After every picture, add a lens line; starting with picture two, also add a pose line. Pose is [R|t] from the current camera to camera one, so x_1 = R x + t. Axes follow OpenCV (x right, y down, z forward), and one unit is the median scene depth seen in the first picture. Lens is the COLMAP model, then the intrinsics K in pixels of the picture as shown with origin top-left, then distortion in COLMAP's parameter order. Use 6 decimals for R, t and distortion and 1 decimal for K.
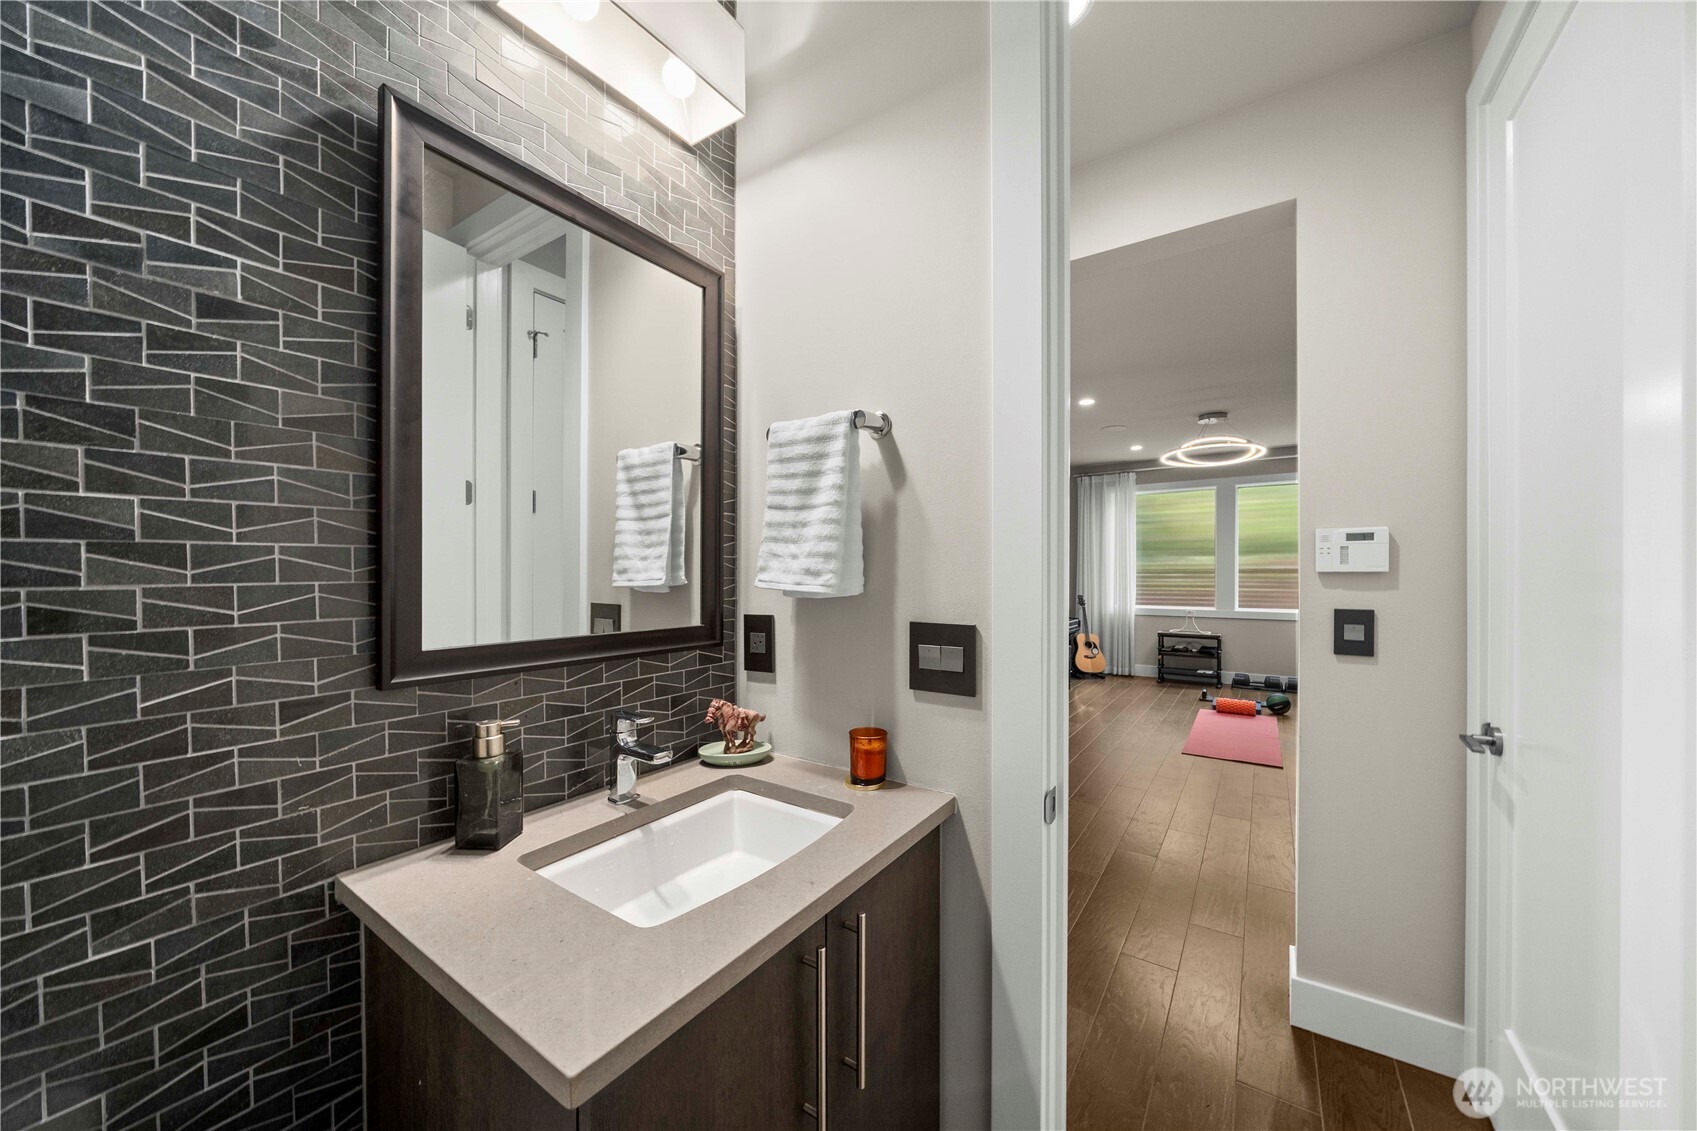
lens RADIAL K [[599.3, 0, 849.5], [0, 599.3, 564.8], [0, 0, 1]] dist [-0.003793, -0.000001]
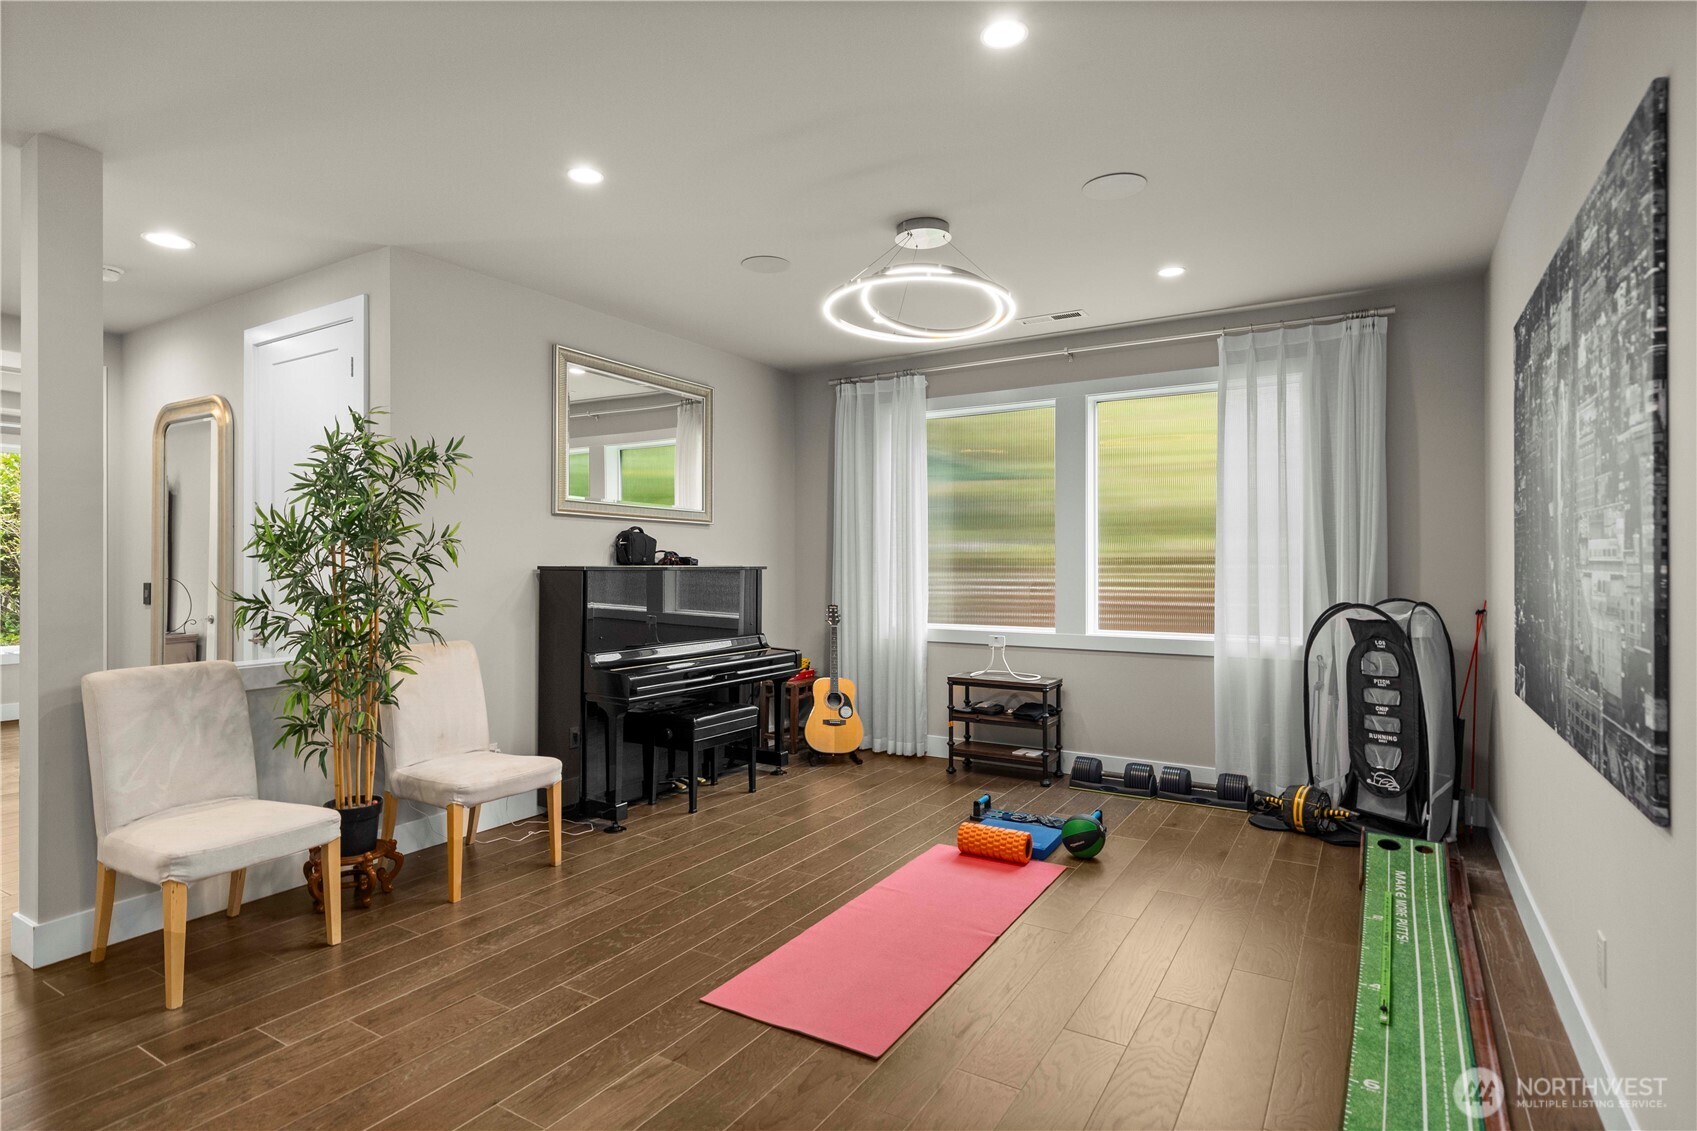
lens RADIAL K [[860.2, 0, 803.5], [0, 860.2, 559.3], [0, 0, 1]] dist [0.003268, 0.001877]
pose [[0.999697, -0.004957, 0.024095, 0.369264], [0.004775, 0.999959, 0.007640, 0.003773], [-0.024132, -0.007523, 0.999680, 0.246986]]
